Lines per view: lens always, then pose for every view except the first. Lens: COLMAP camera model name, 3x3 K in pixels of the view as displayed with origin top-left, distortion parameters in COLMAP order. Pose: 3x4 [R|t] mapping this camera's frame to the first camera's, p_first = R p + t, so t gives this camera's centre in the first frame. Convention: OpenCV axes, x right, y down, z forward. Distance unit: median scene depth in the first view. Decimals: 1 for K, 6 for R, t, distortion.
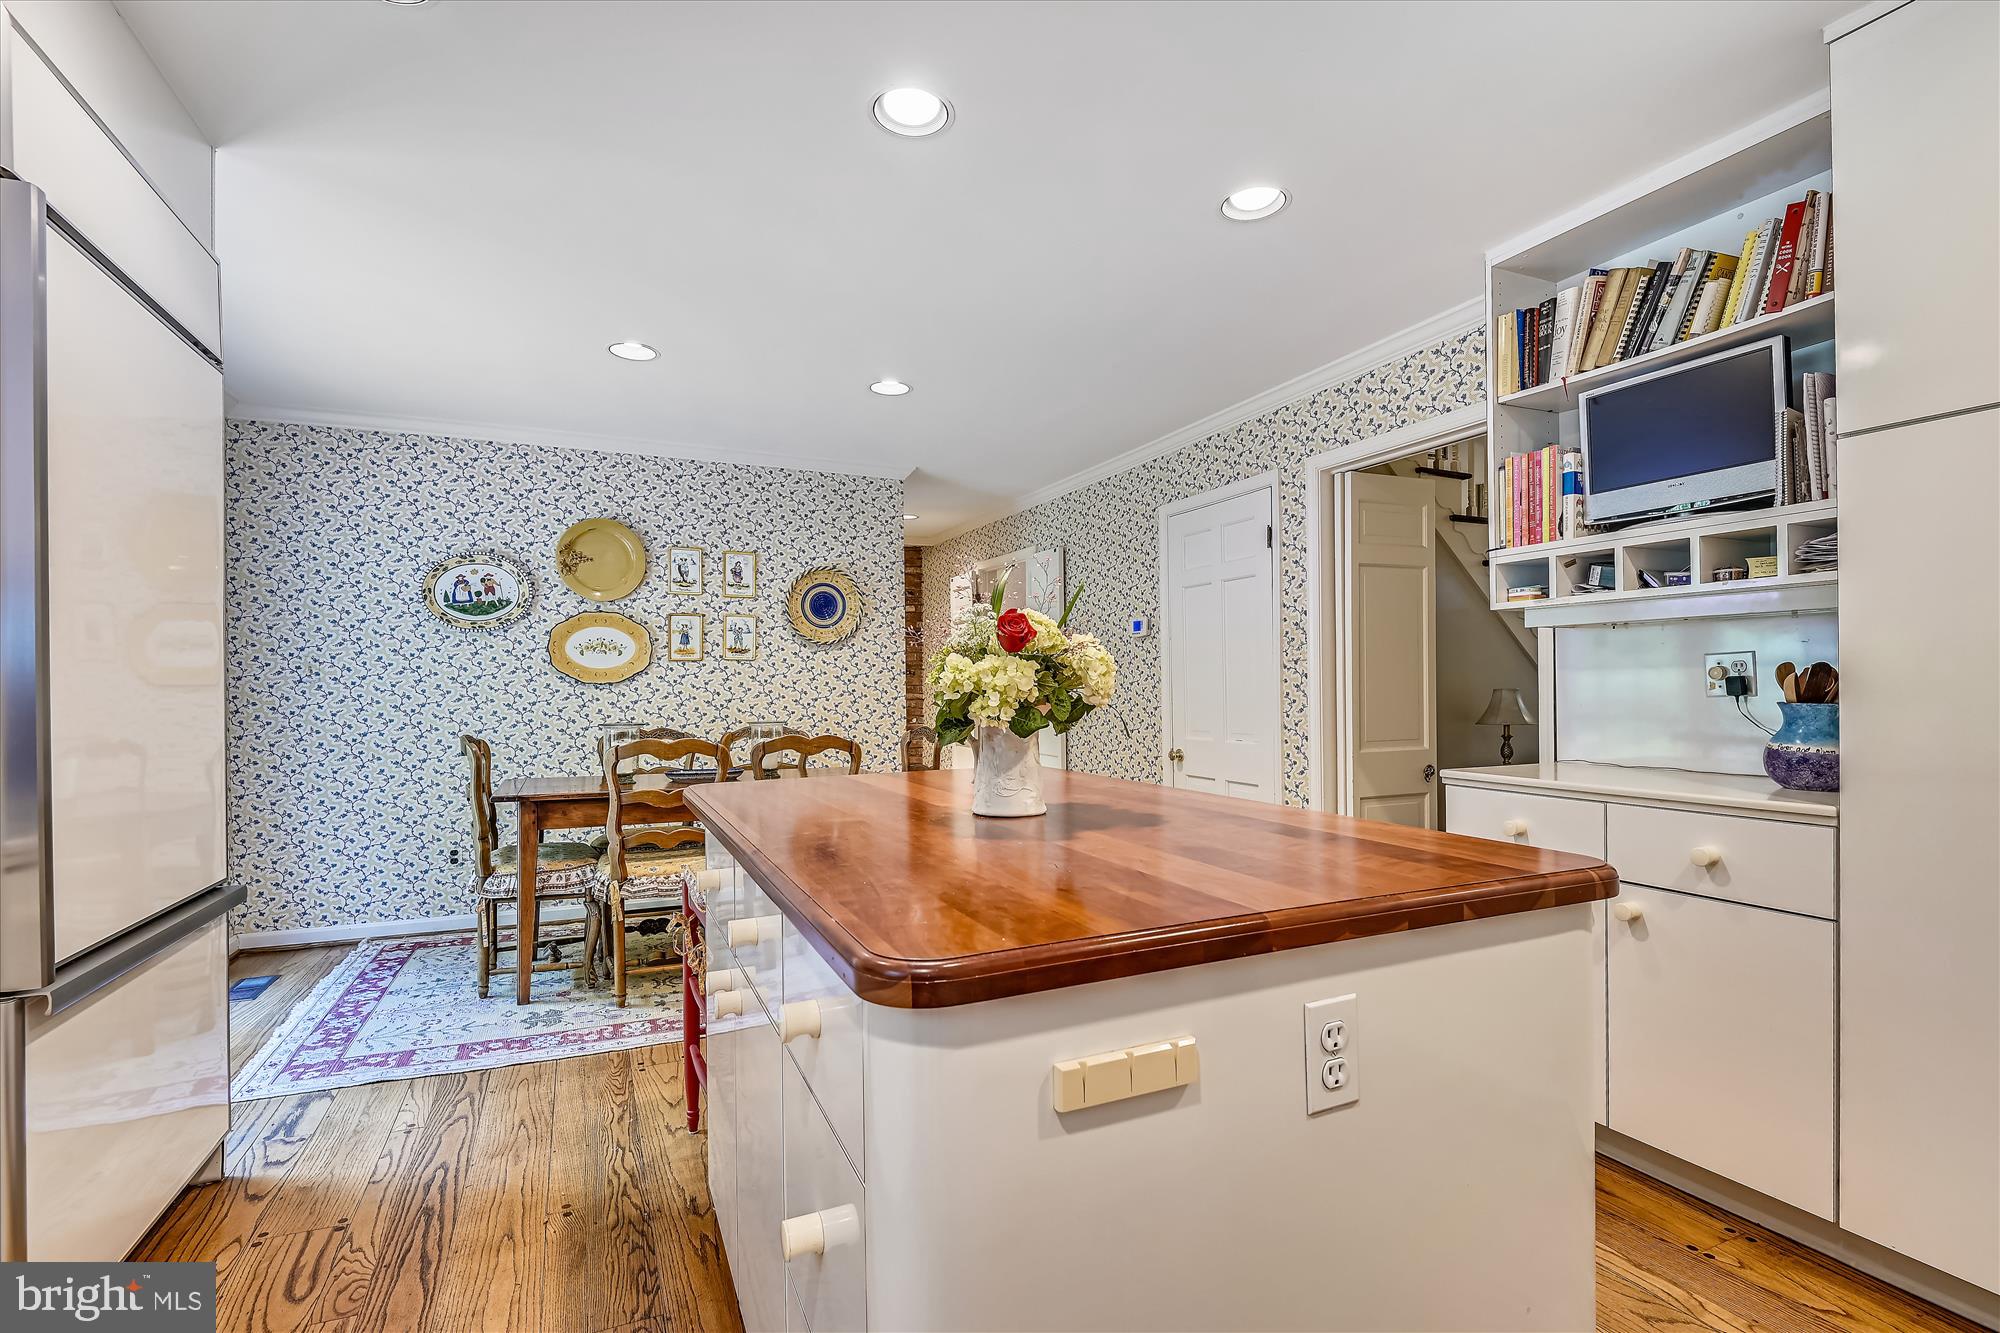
lens RADIAL K [[899.6, 0, 999.4], [0, 899.6, 682.1], [0, 0, 1]] dist [0.020596, -0.000150]
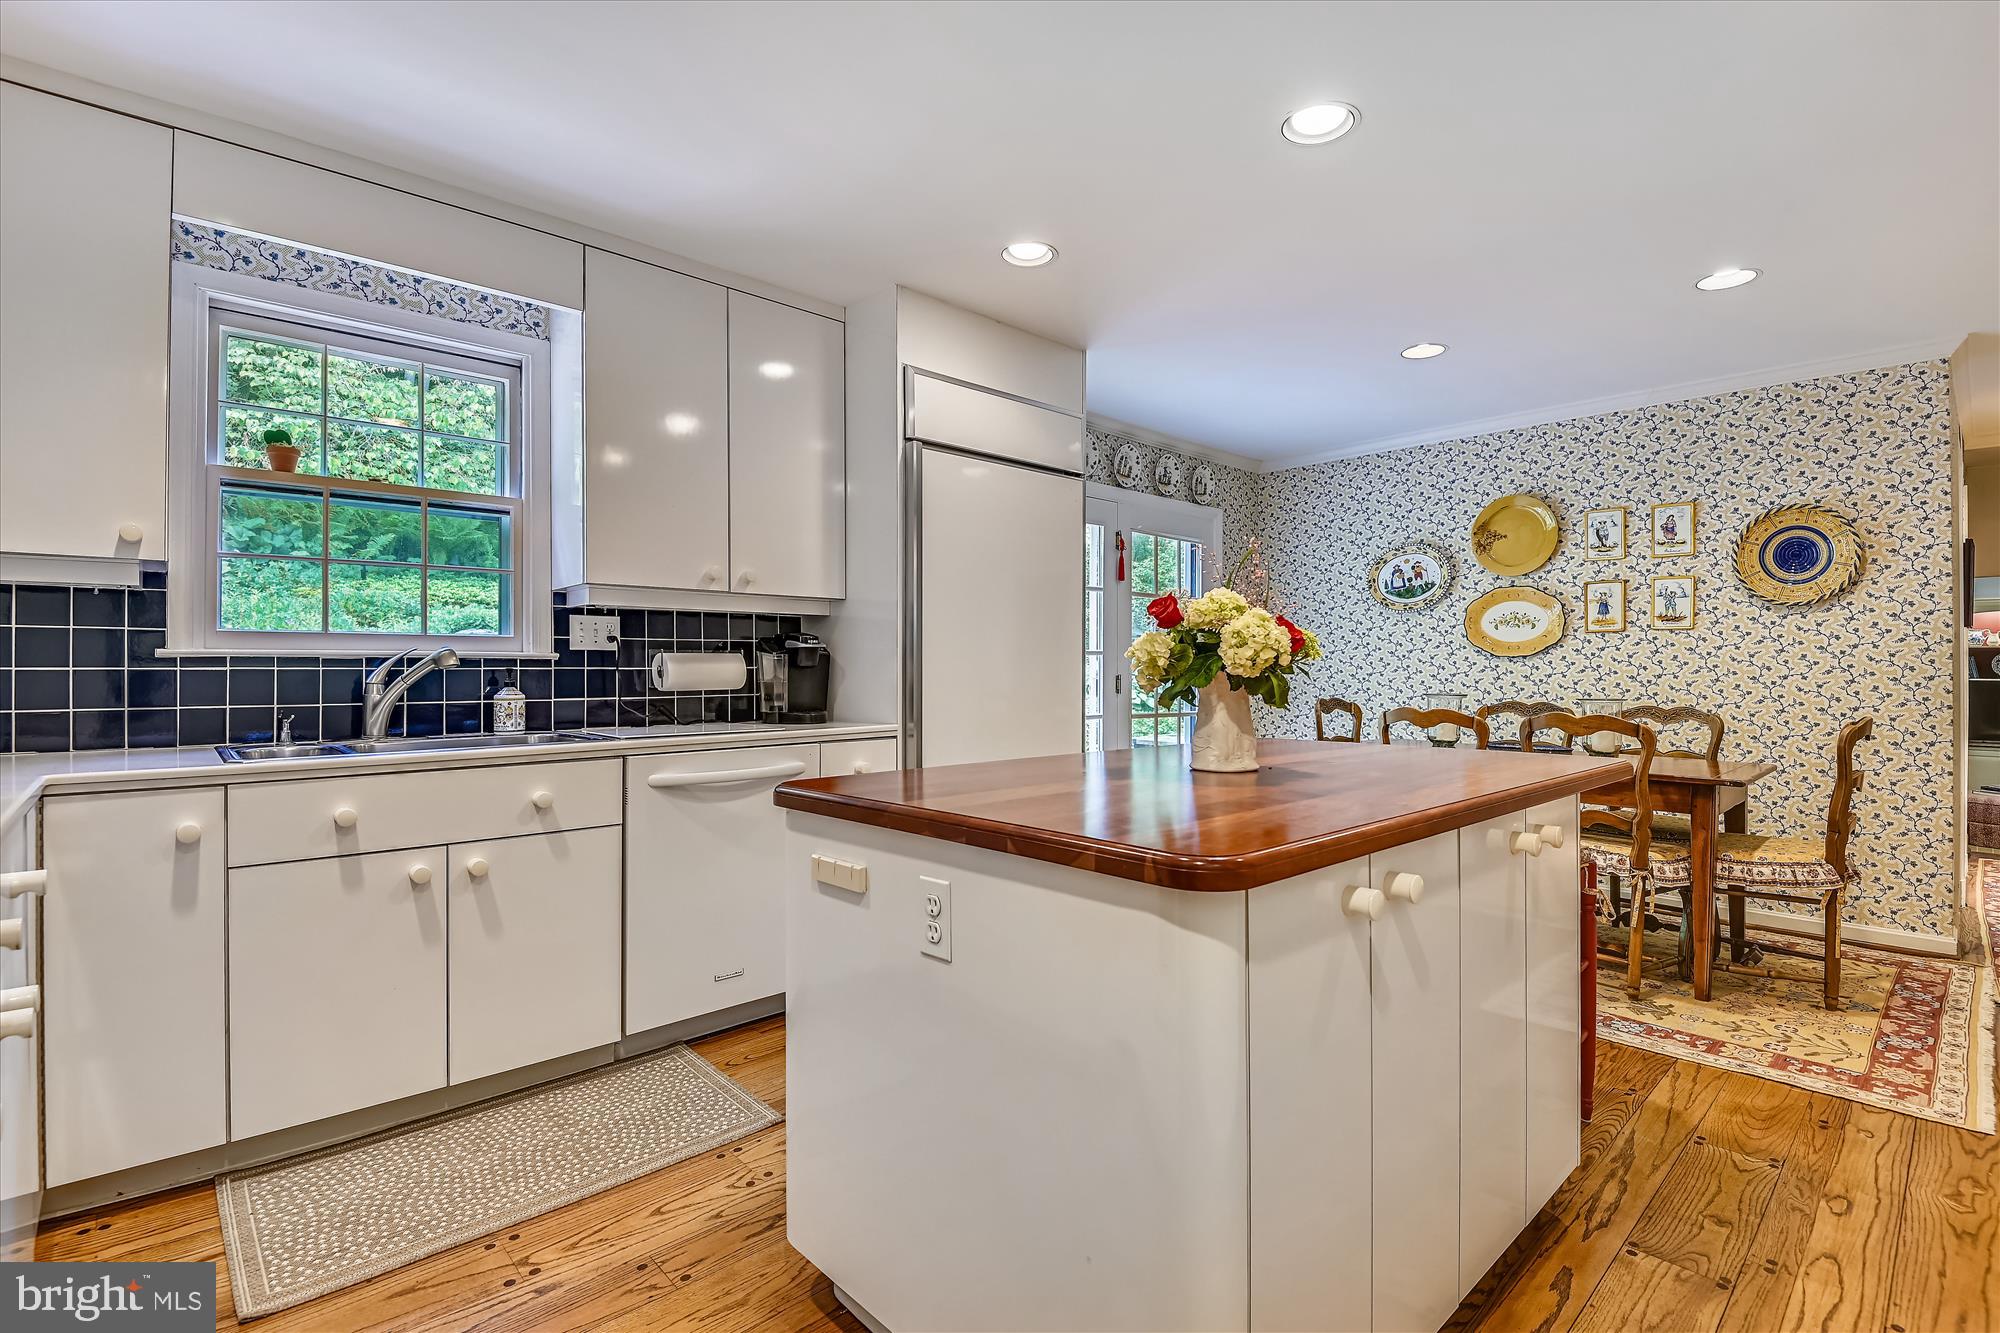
lens RADIAL K [[926.1, 0, 1018.4], [0, 926.1, 670.8], [0, 0, 1]] dist [-0.032232, -0.008479]
pose [[0.316918, 0.011867, -0.948379, 0.356927], [0.002731, 0.999906, 0.013424, 0.002005], [0.948449, -0.006844, 0.316856, 0.137456]]
